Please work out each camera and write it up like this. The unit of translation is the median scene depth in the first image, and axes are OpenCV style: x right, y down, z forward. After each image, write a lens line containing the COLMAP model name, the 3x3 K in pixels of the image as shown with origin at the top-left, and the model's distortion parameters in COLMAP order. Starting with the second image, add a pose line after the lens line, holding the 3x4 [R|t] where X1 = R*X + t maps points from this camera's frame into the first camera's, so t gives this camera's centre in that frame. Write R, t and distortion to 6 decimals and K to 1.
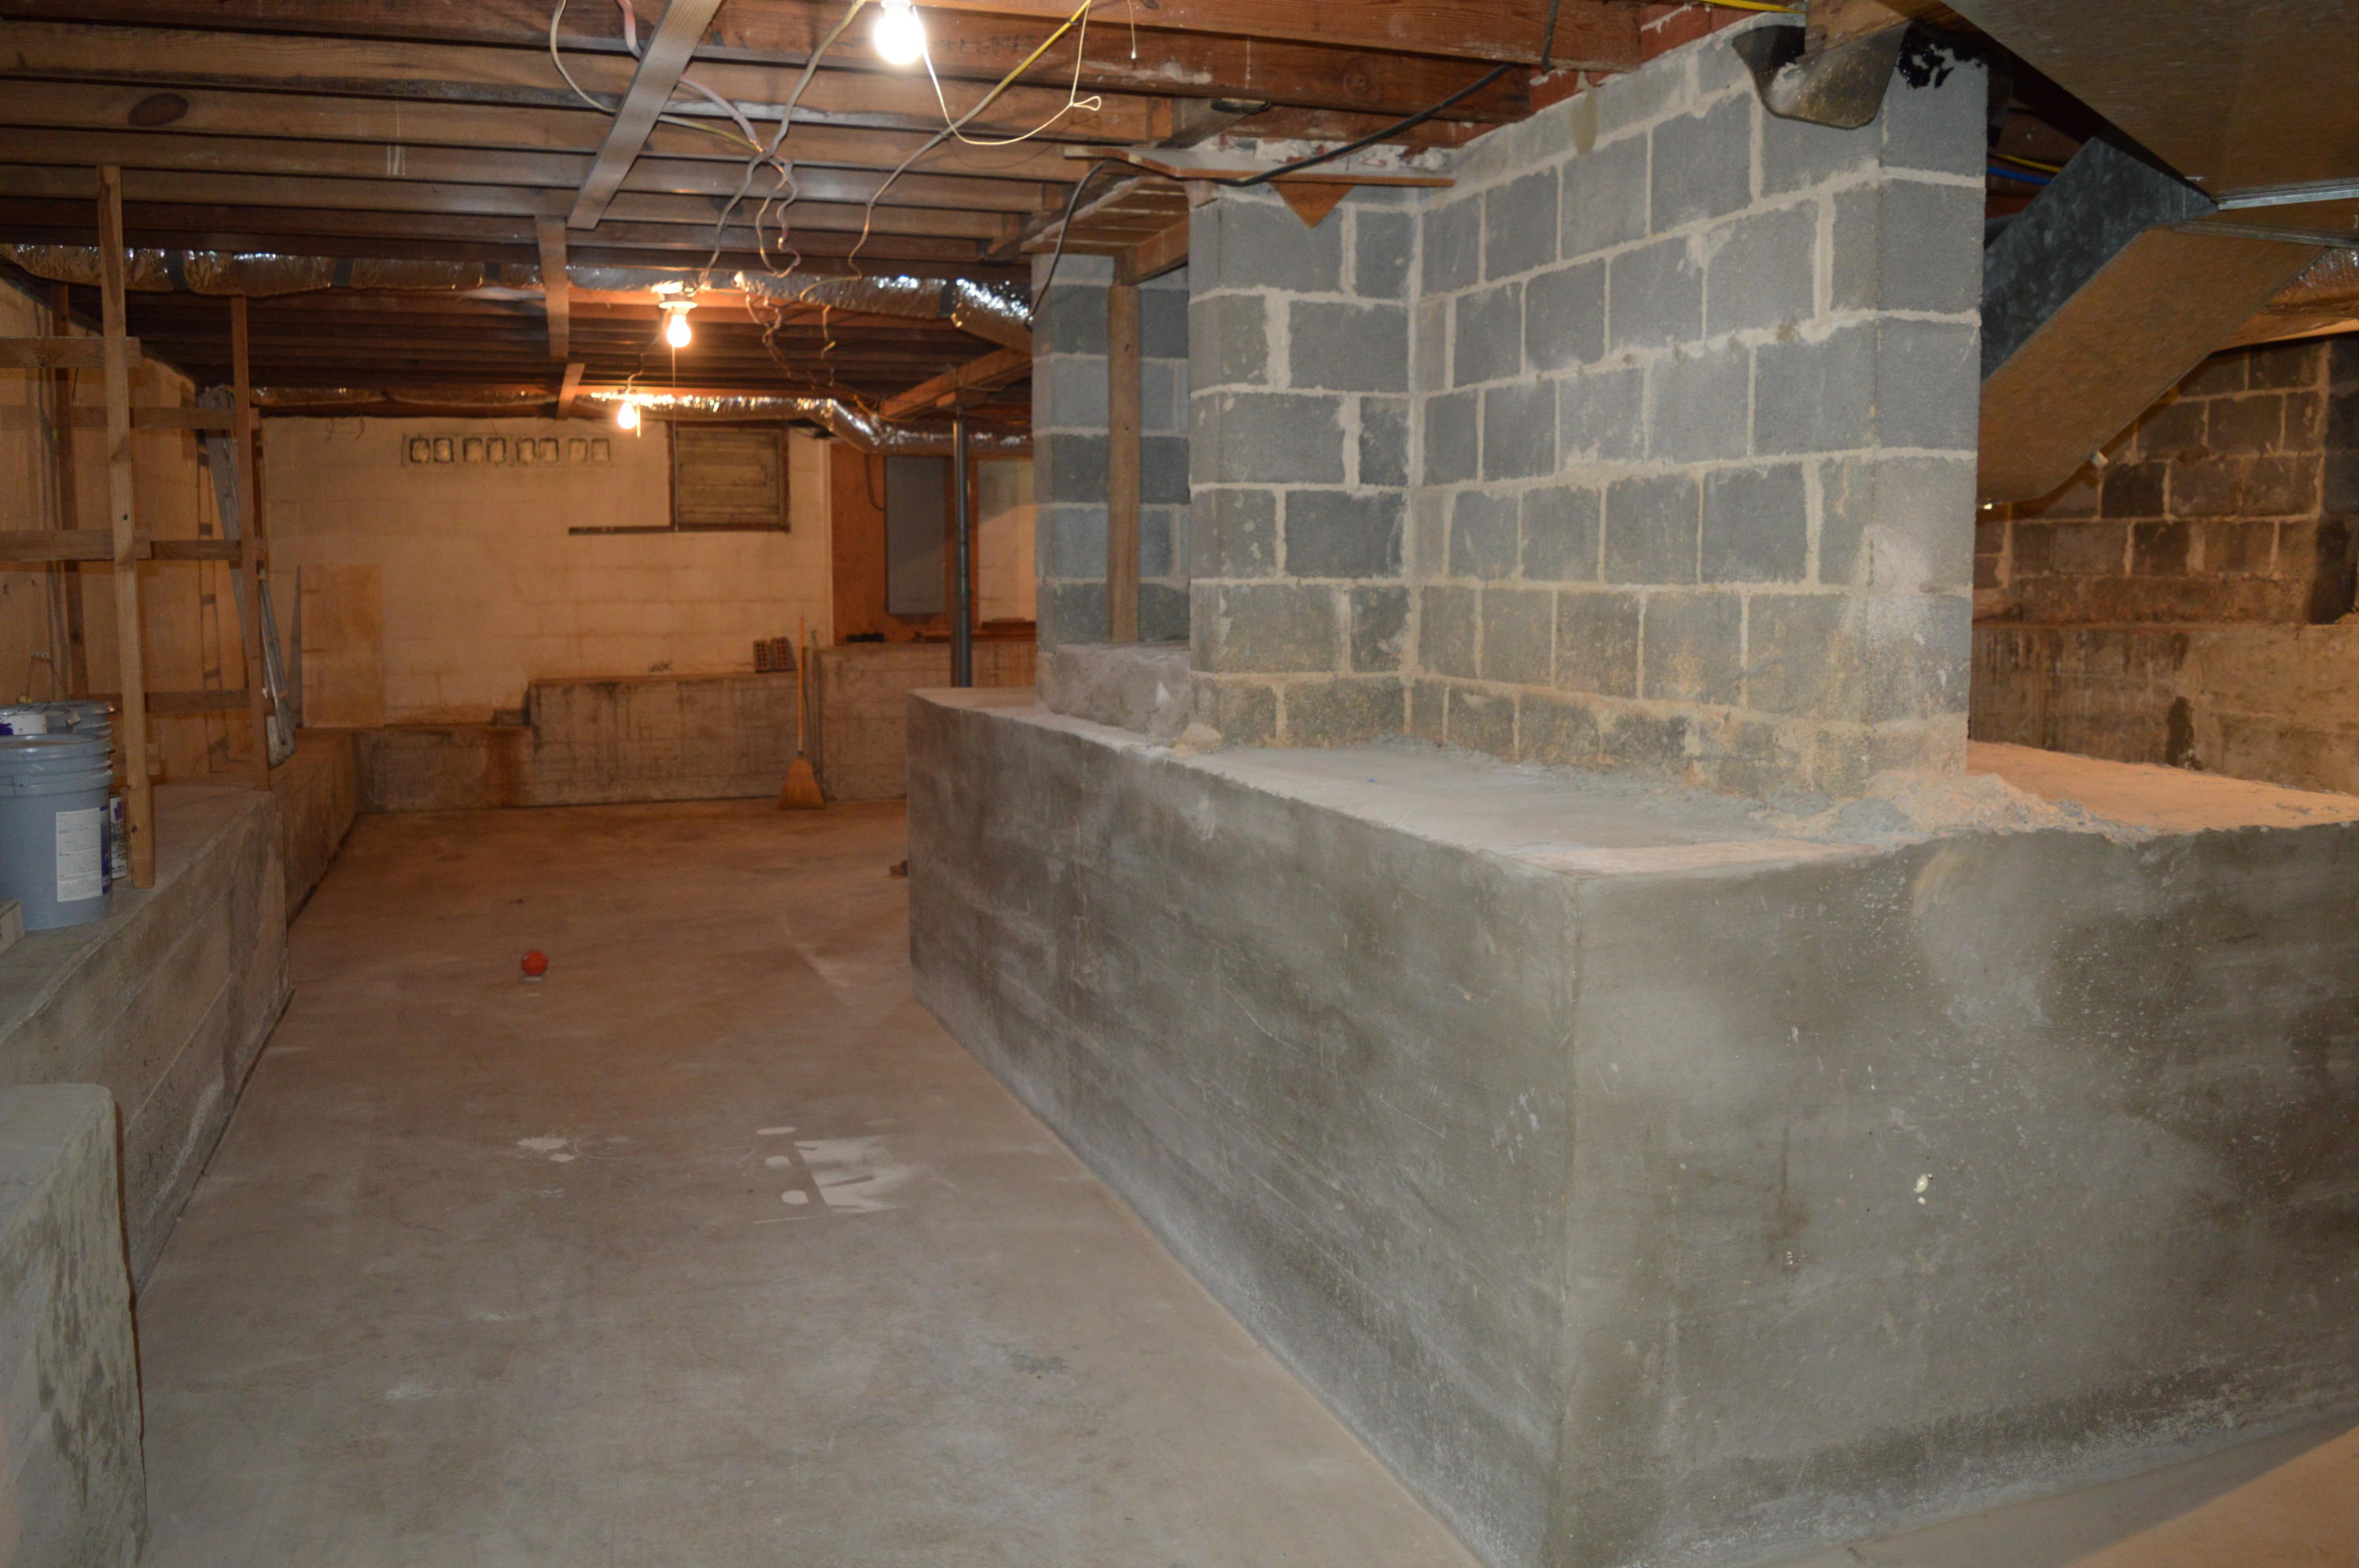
lens RADIAL K [[1887.4, 0, 1159.8], [0, 1887.4, 778.9], [0, 0, 1]] dist [-0.095186, 0.025870]
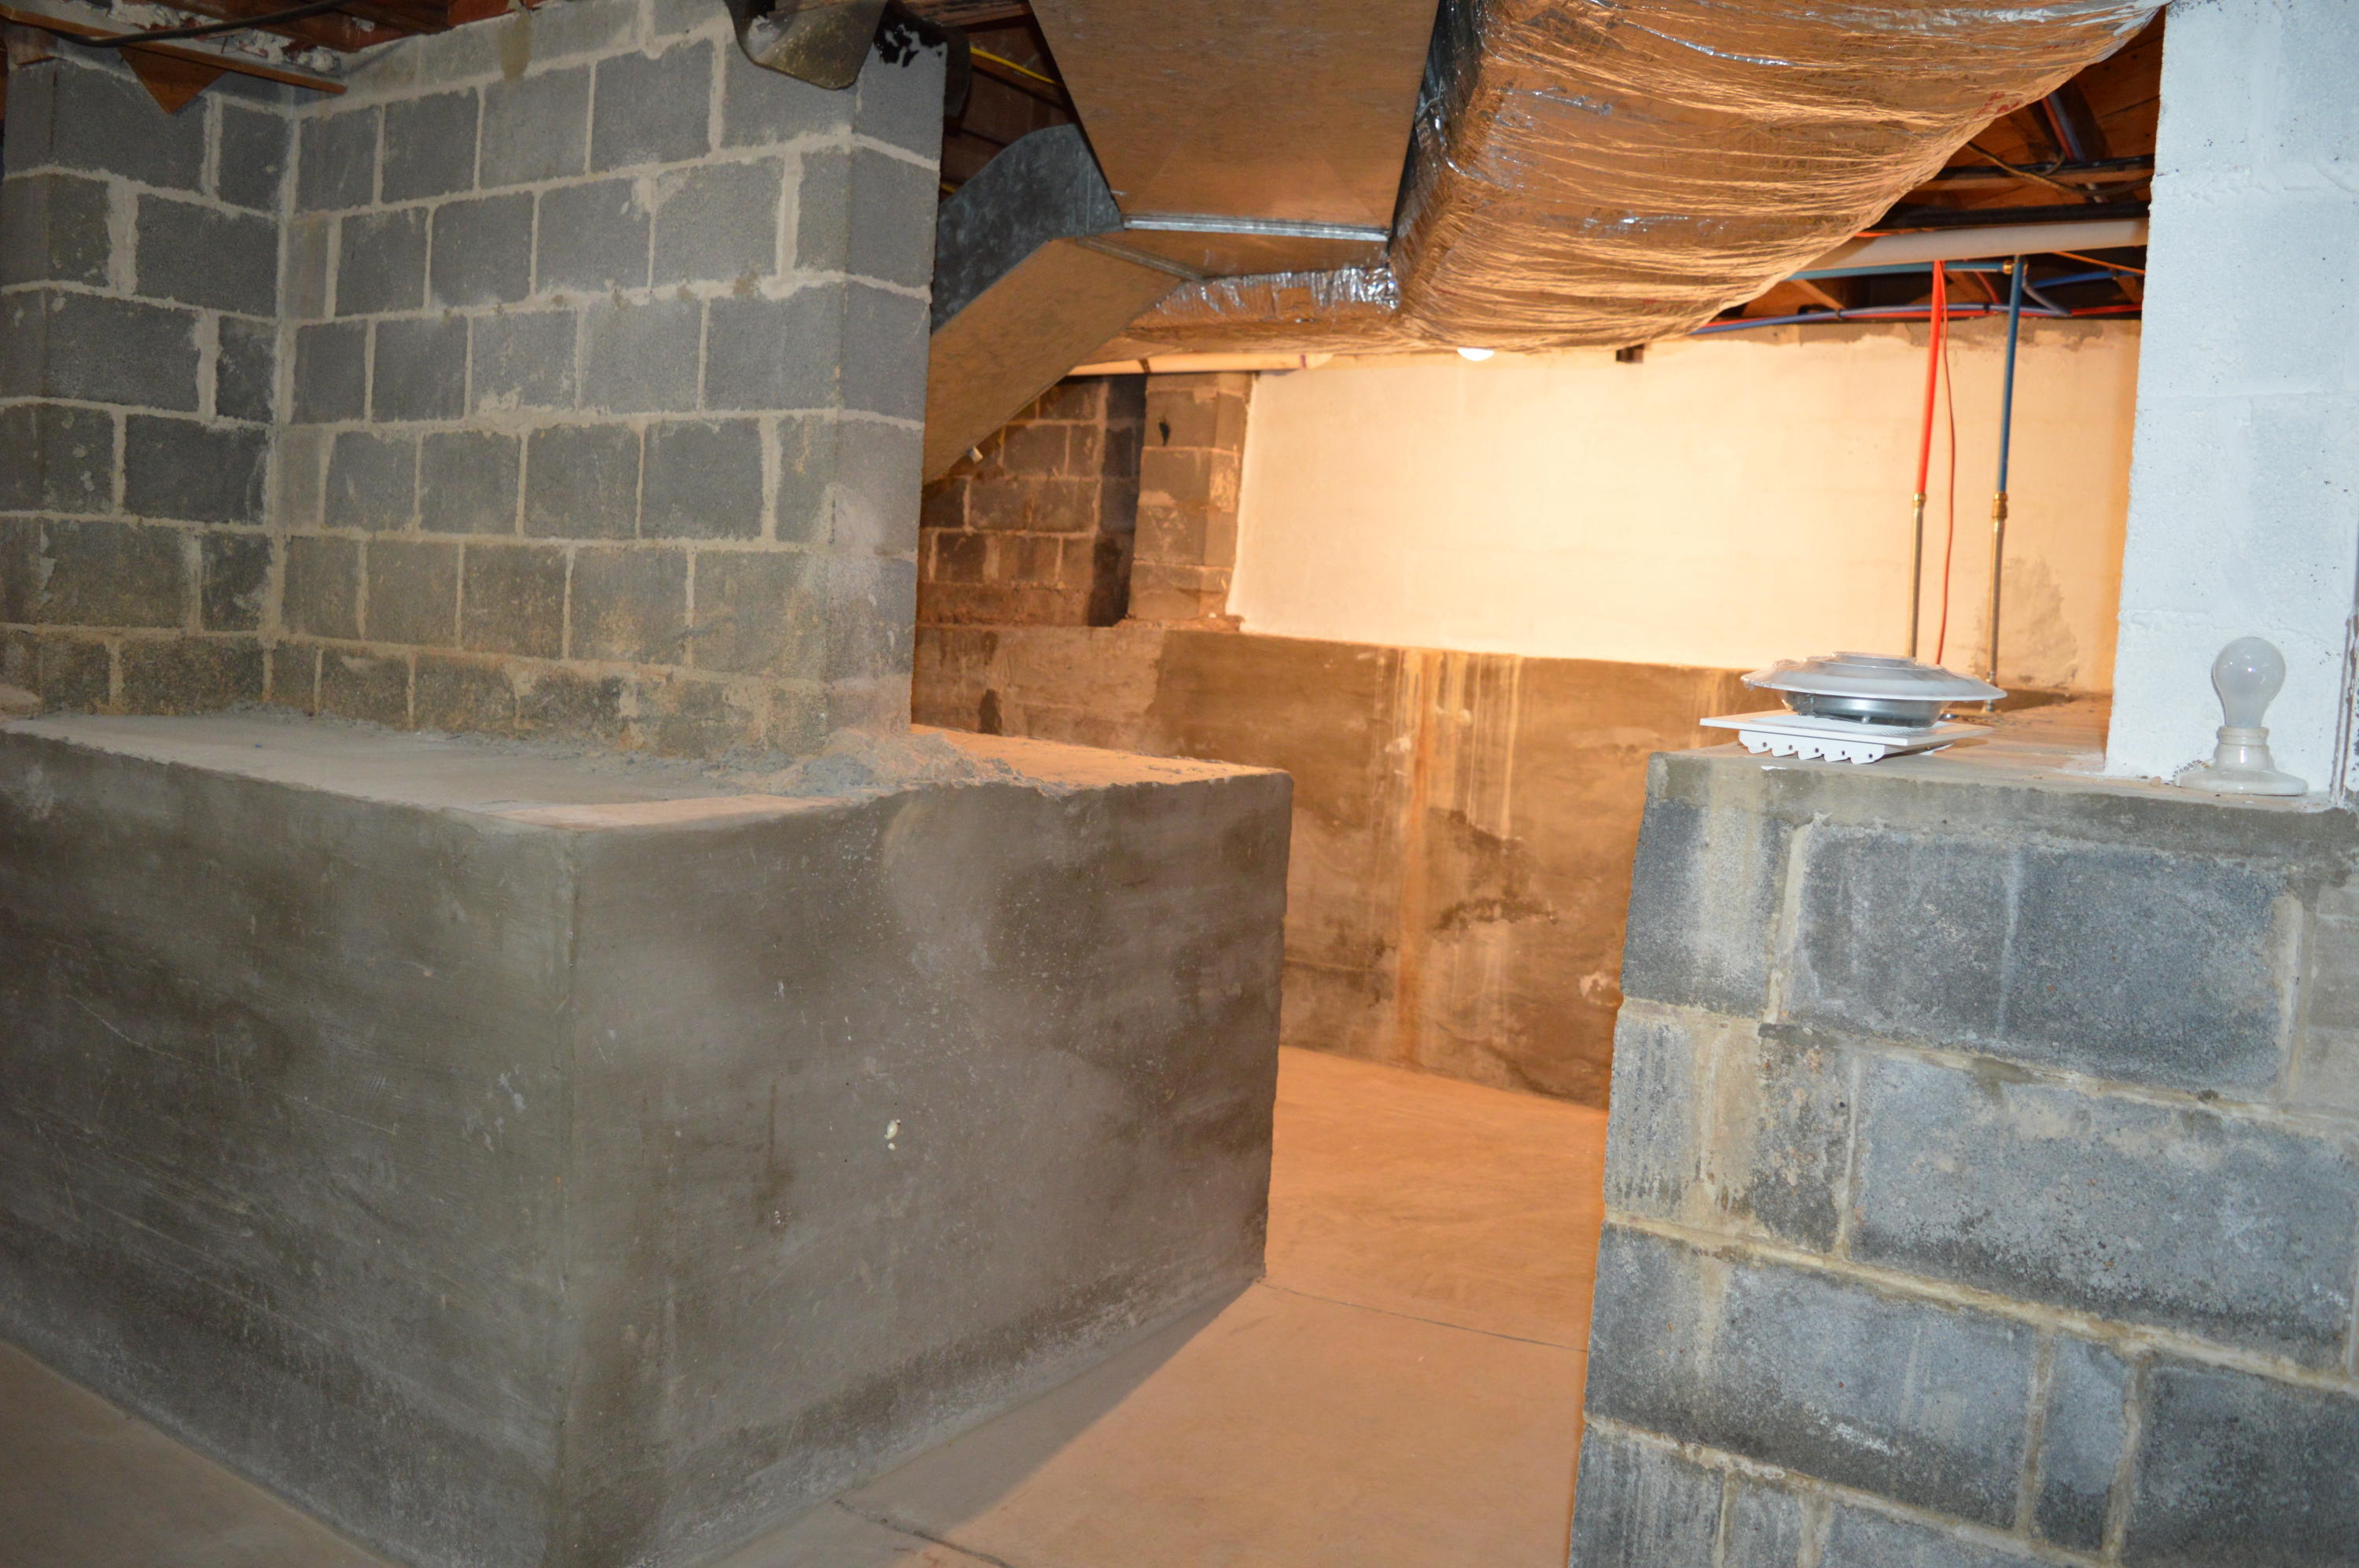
lens RADIAL K [[1887.4, 0, 1159.8], [0, 1887.4, 778.9], [0, 0, 1]] dist [-0.095186, 0.025870]
pose [[0.792695, -0.002547, 0.609613, -0.087535], [0.007757, 0.999952, -0.005909, 0.027382], [-0.609569, 0.009412, 0.792677, 0.072653]]
